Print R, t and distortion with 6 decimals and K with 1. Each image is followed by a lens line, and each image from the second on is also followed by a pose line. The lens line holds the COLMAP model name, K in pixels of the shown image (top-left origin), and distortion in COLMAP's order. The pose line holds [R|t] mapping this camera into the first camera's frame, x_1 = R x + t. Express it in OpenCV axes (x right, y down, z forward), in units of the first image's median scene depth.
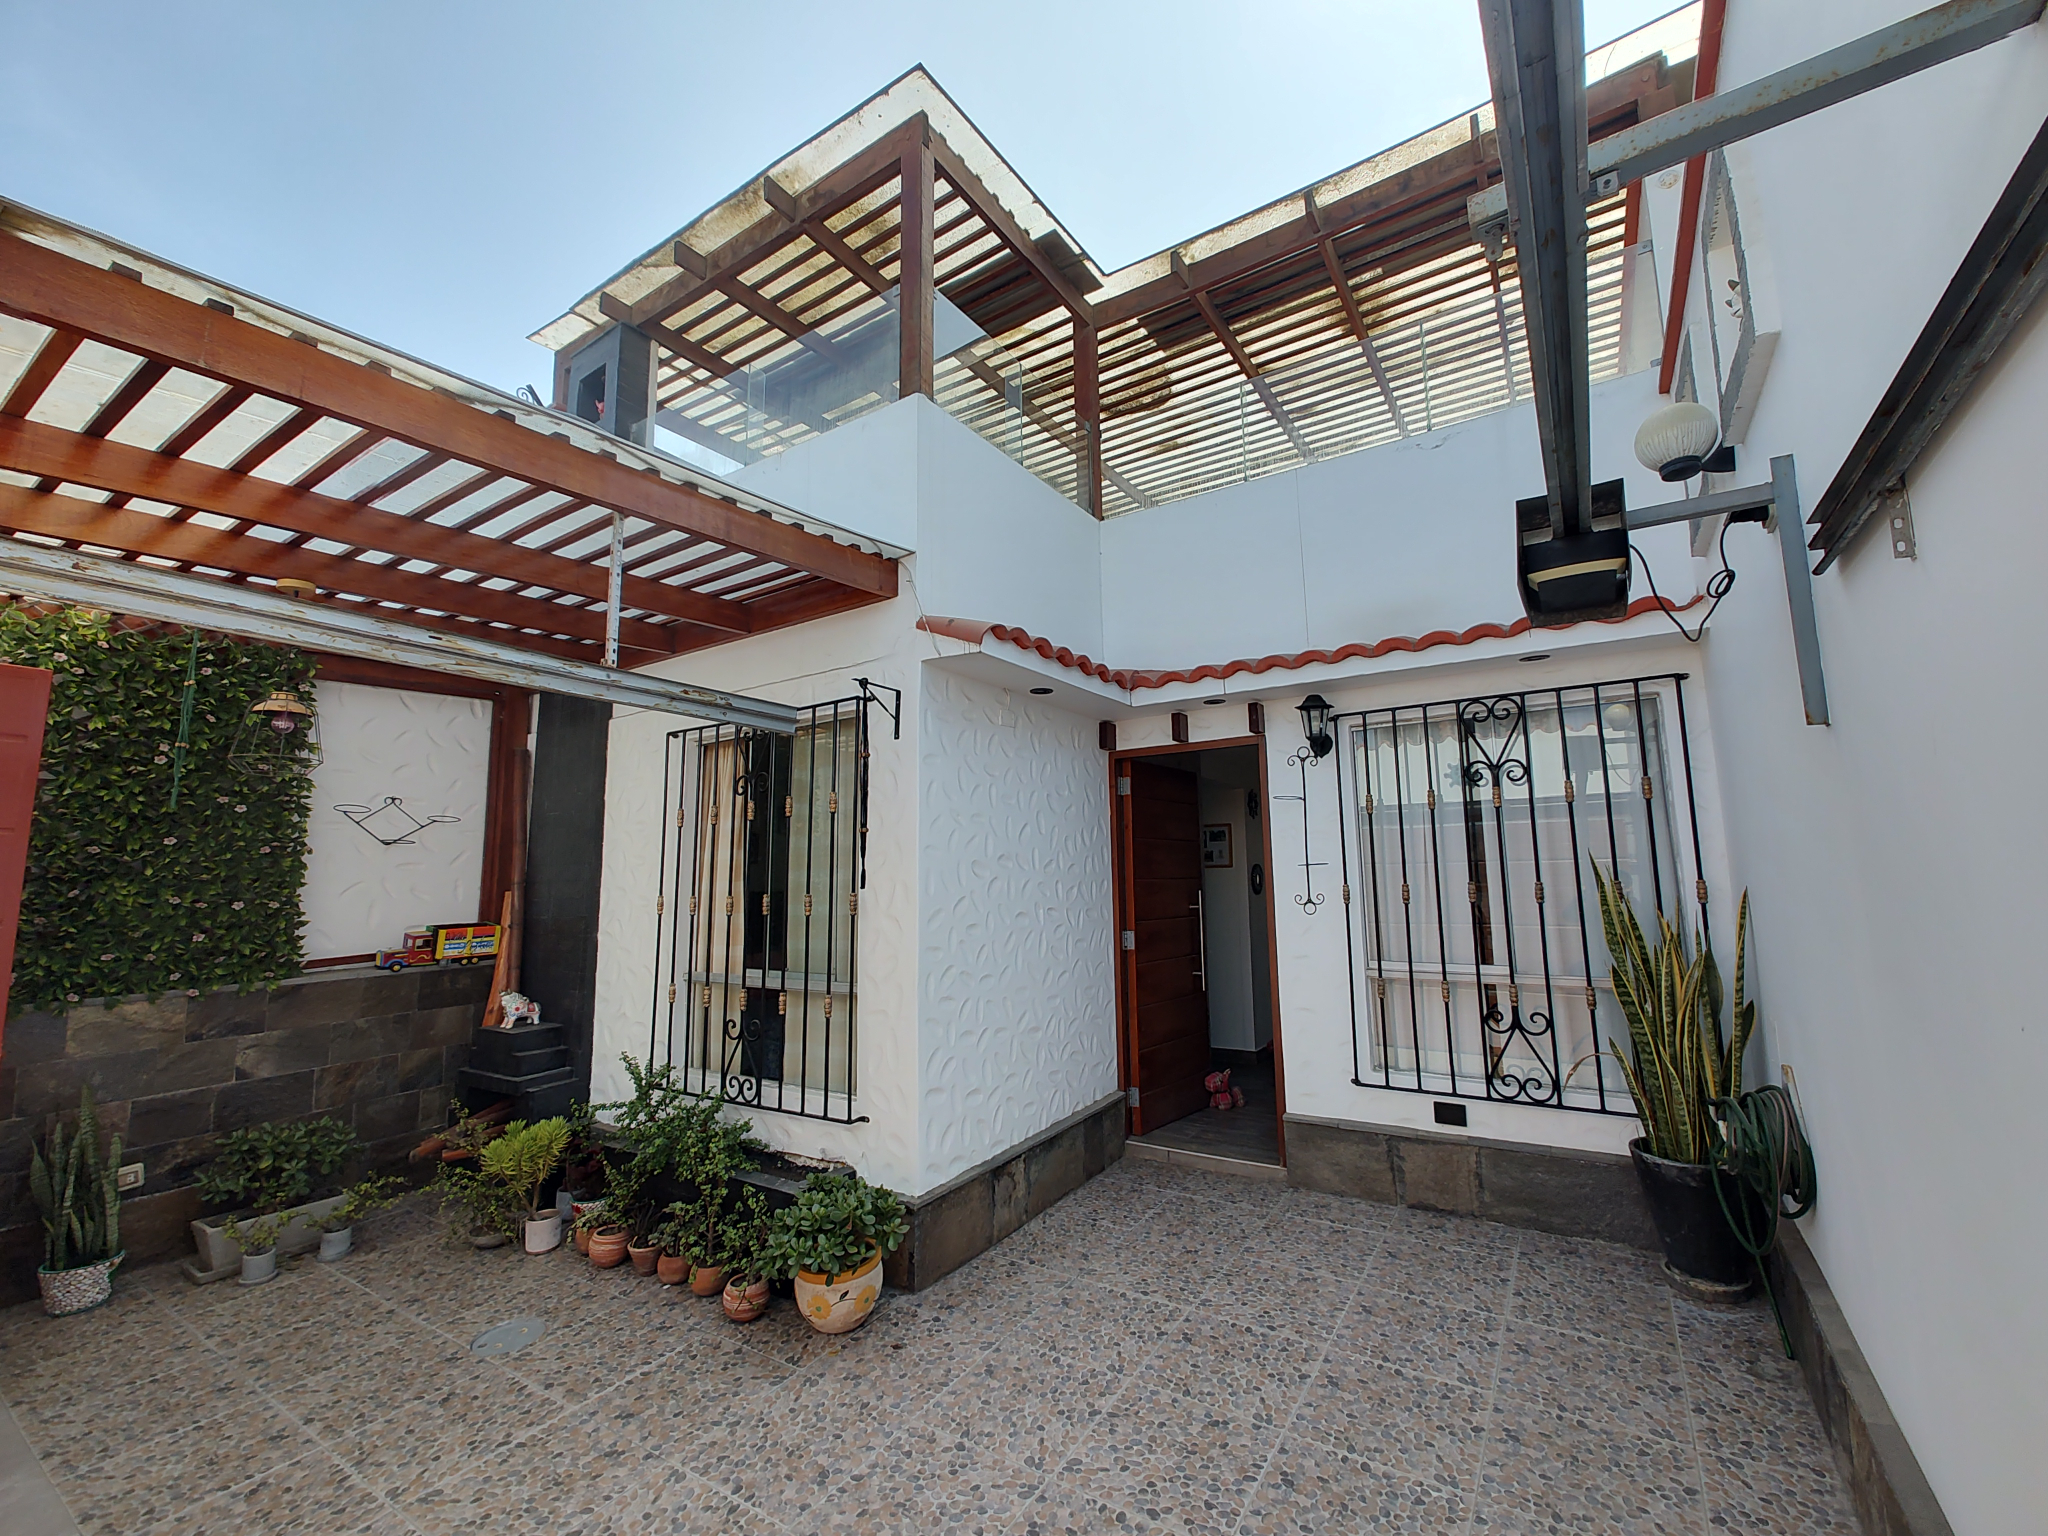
lens RADIAL K [[847.4, 0, 1026.4], [0, 847.4, 769.2], [0, 0, 1]] dist [0.000748, 0.000394]
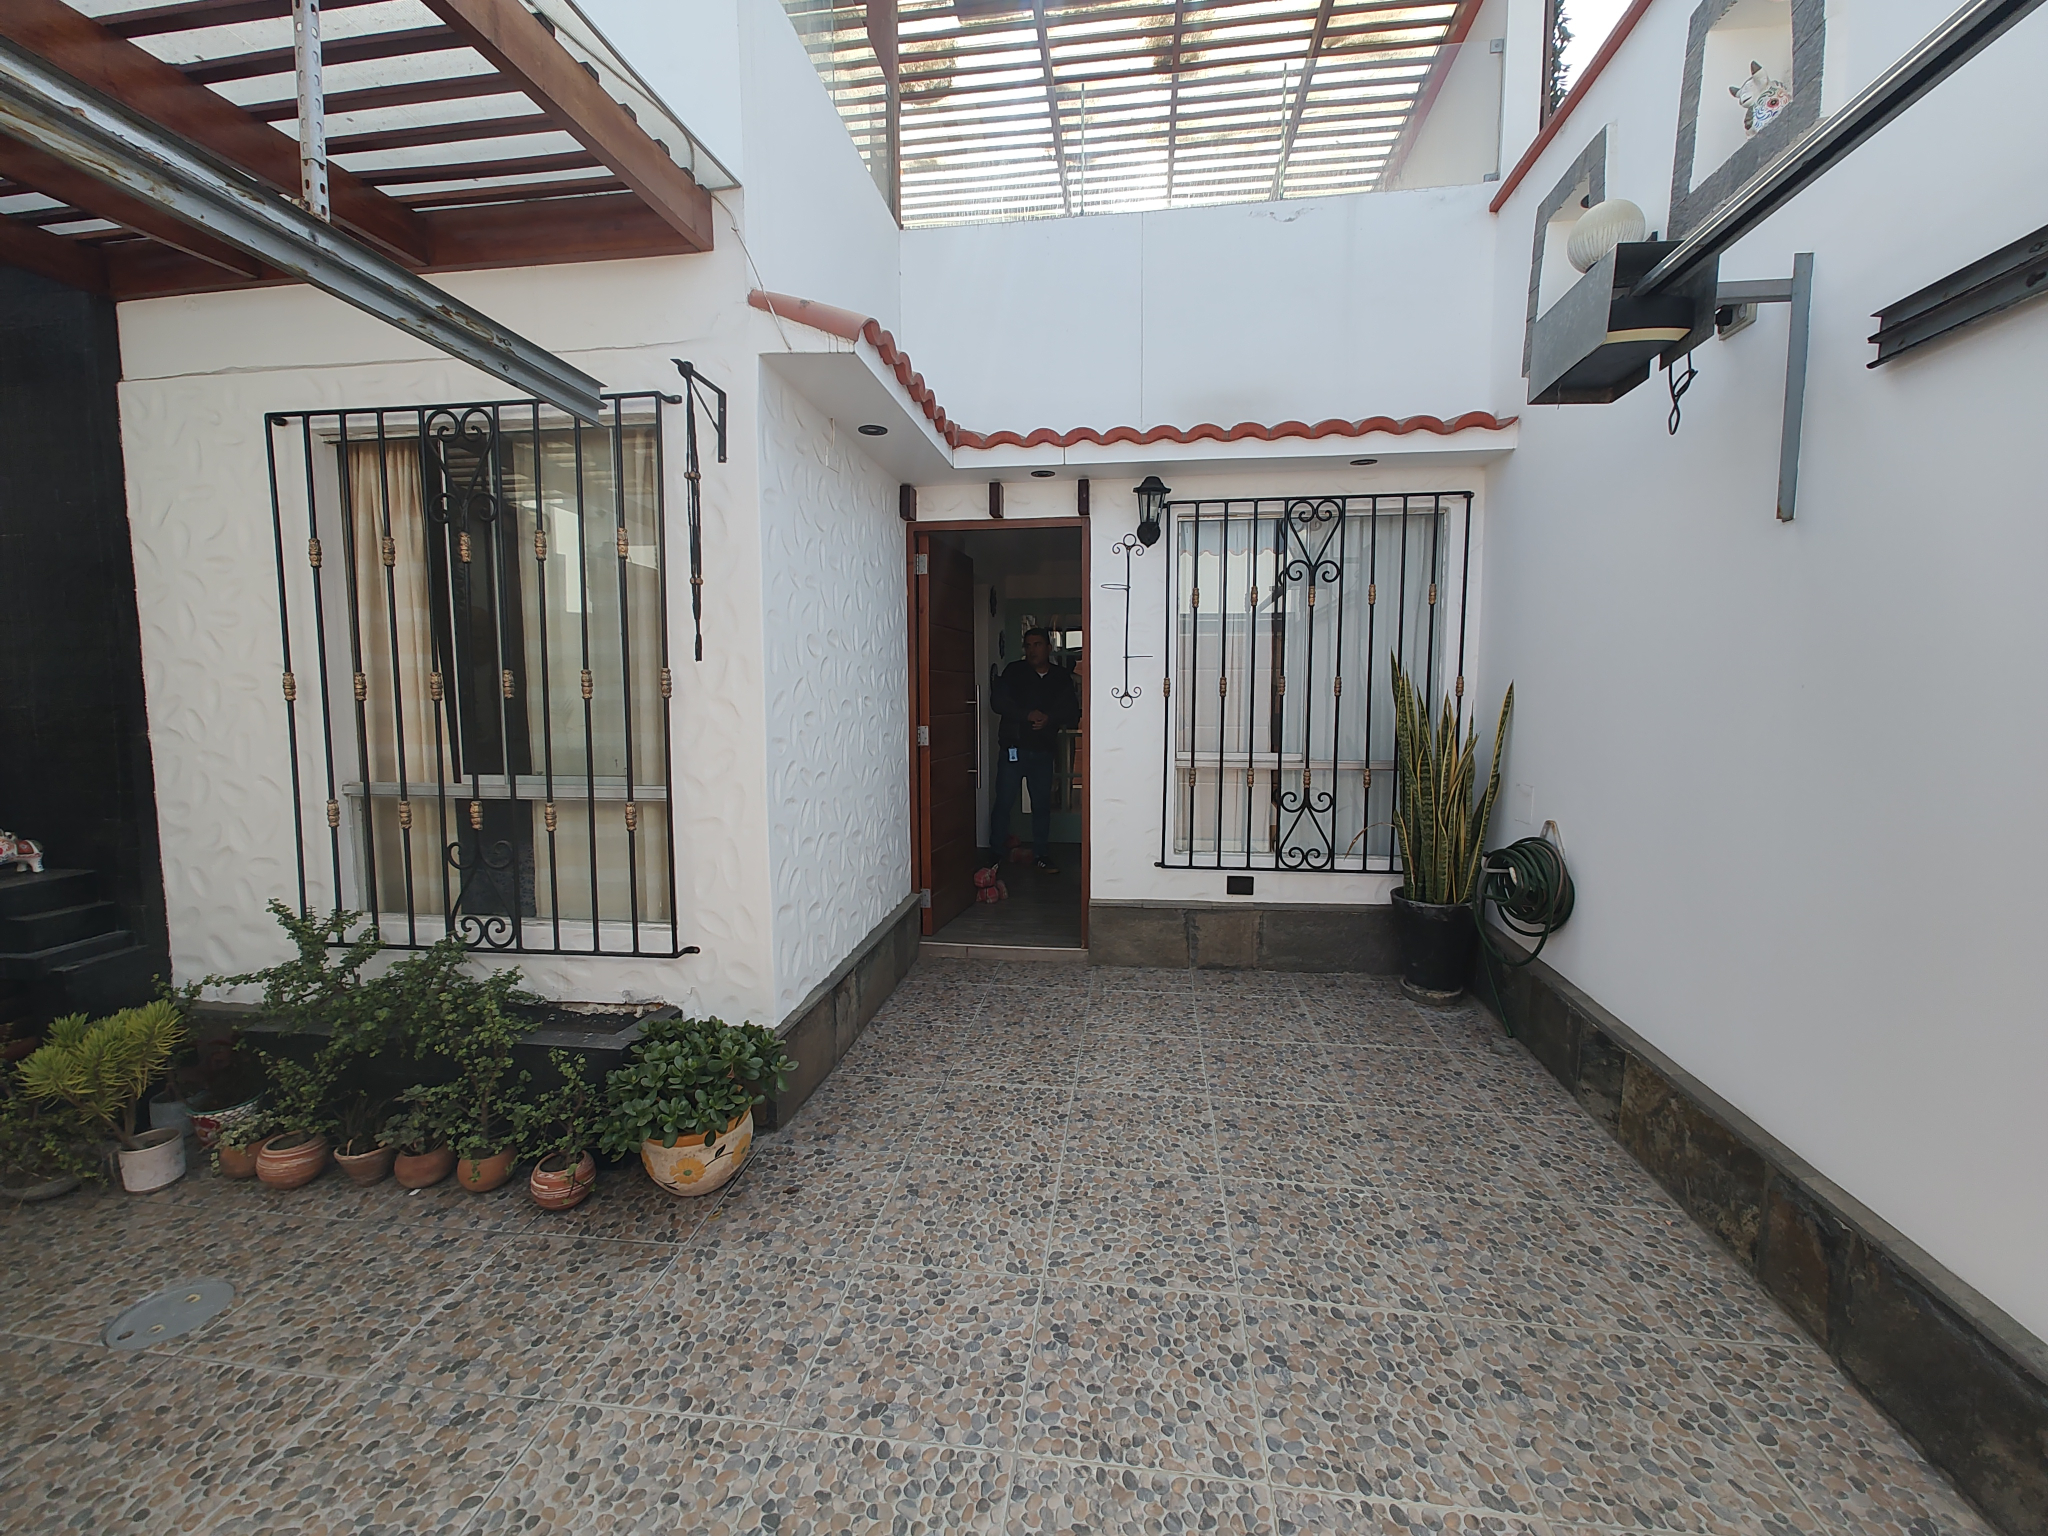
lens RADIAL K [[846.1, 0, 1017.2], [0, 846.1, 773.1], [0, 0, 1]] dist [-0.004753, -0.000058]
pose [[0.900477, -0.024320, 0.434222, -0.240469], [-0.071300, 0.976671, 0.202561, 0.061707], [-0.429019, -0.213361, 0.877736, 0.189490]]
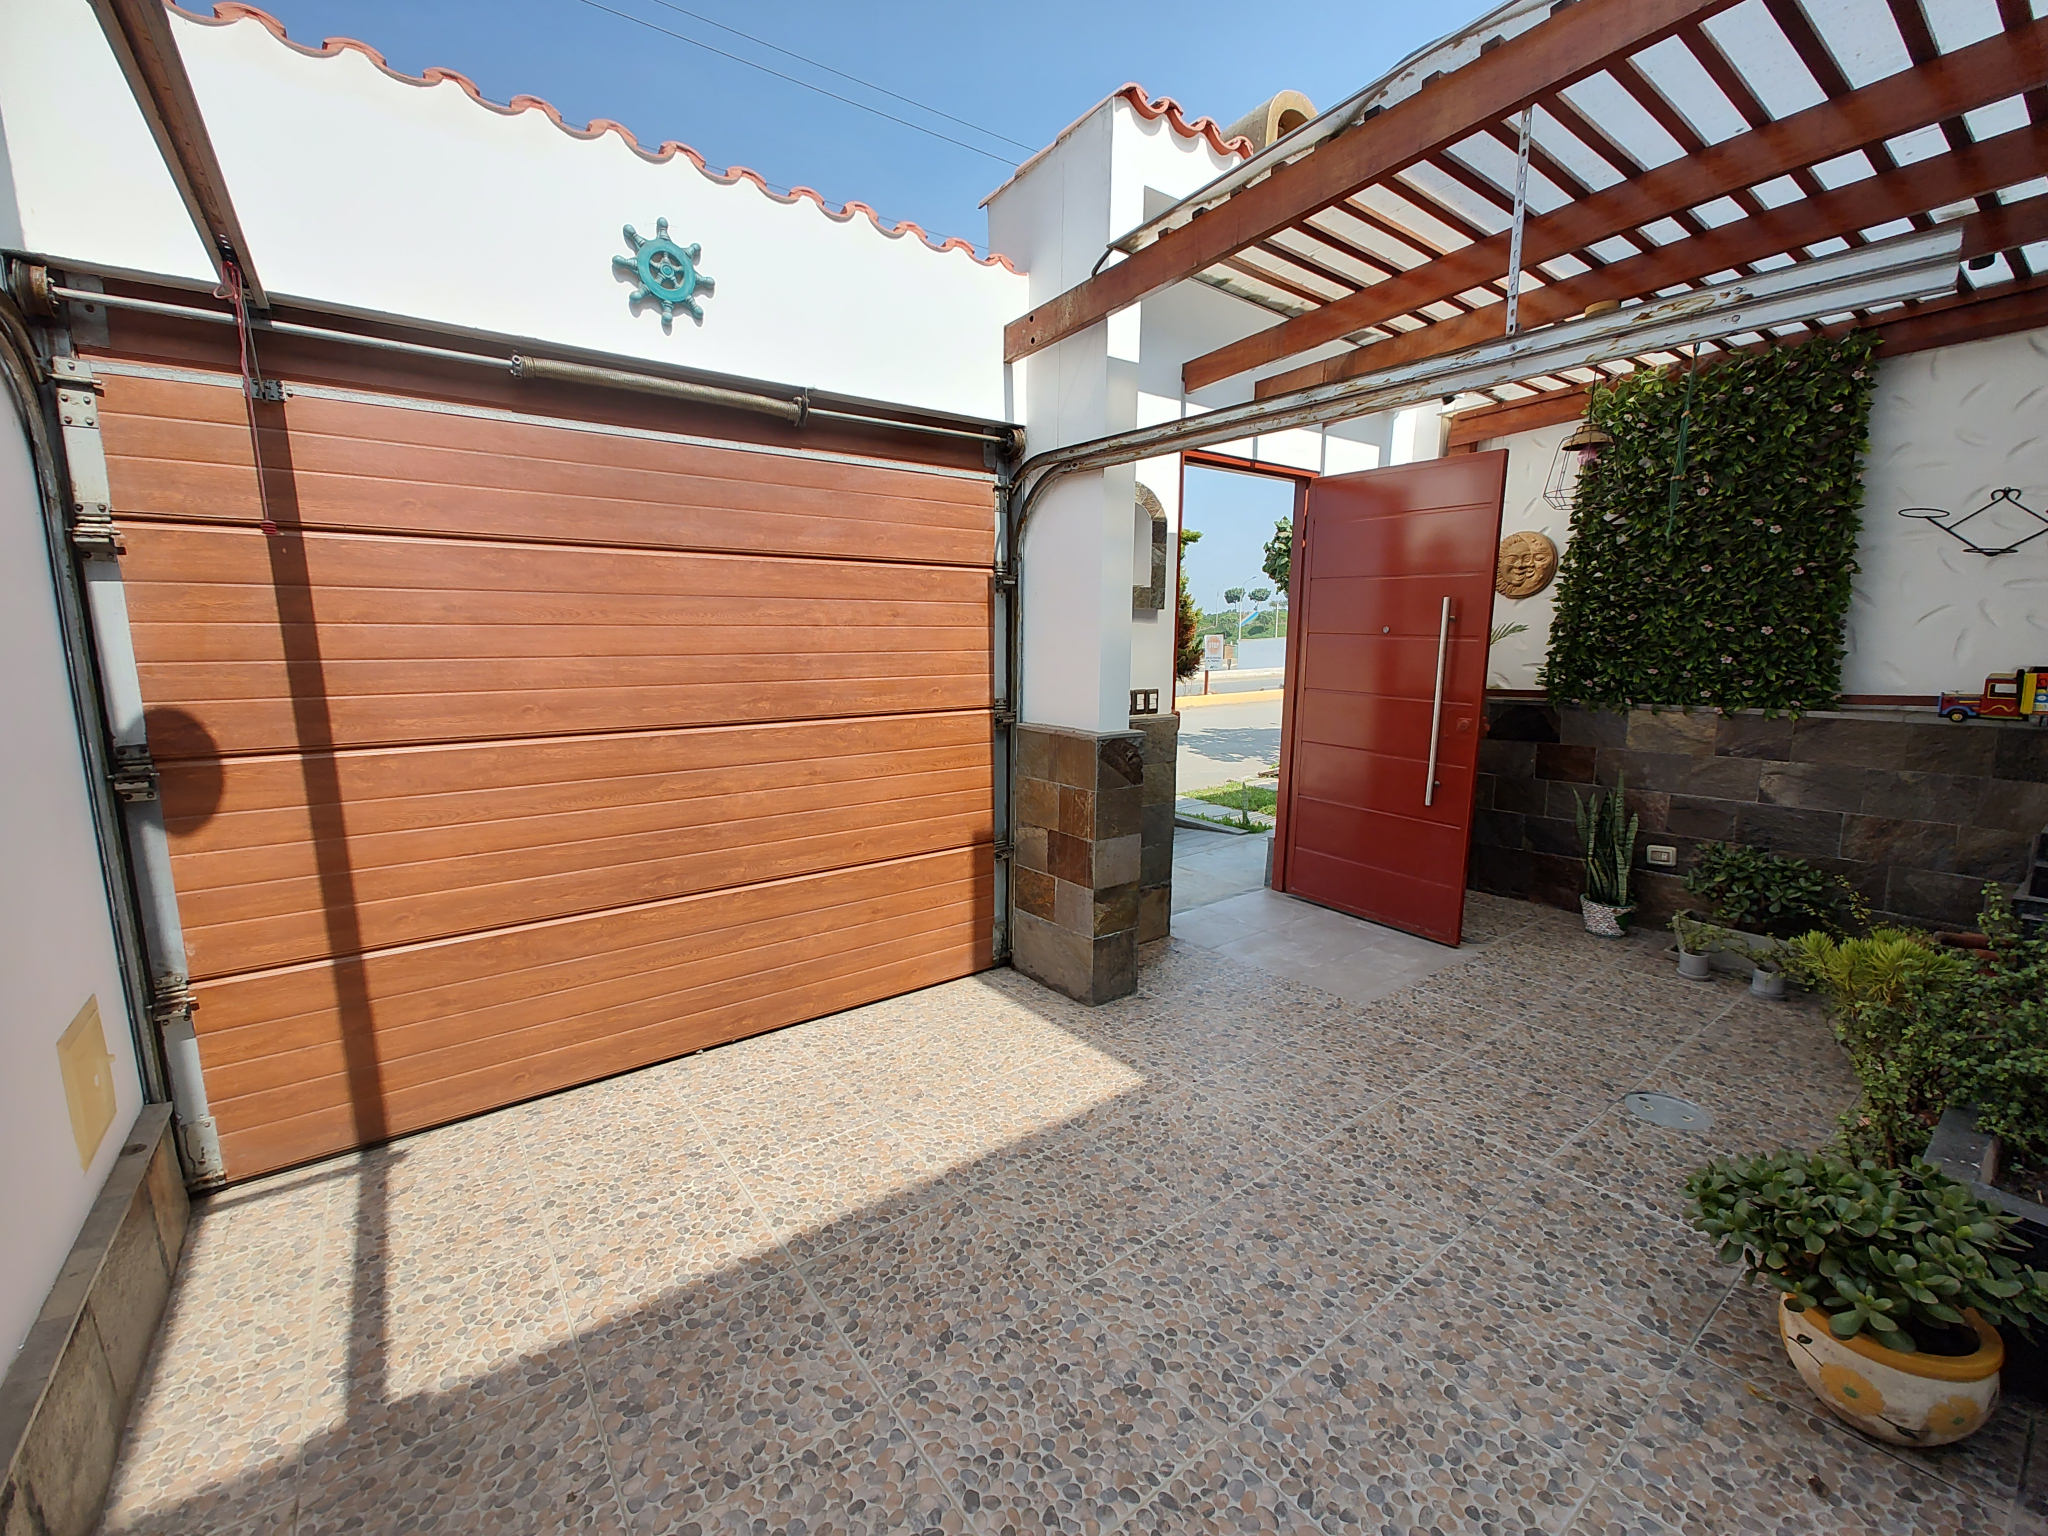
lens RADIAL K [[847.4, 0, 1026.4], [0, 847.4, 769.2], [0, 0, 1]] dist [0.000748, 0.000394]
pose [[-0.334243, 0.172334, -0.926597, 0.335416], [0.130113, 0.982164, 0.135734, 0.082185], [0.933463, -0.075194, -0.350704, 0.593943]]
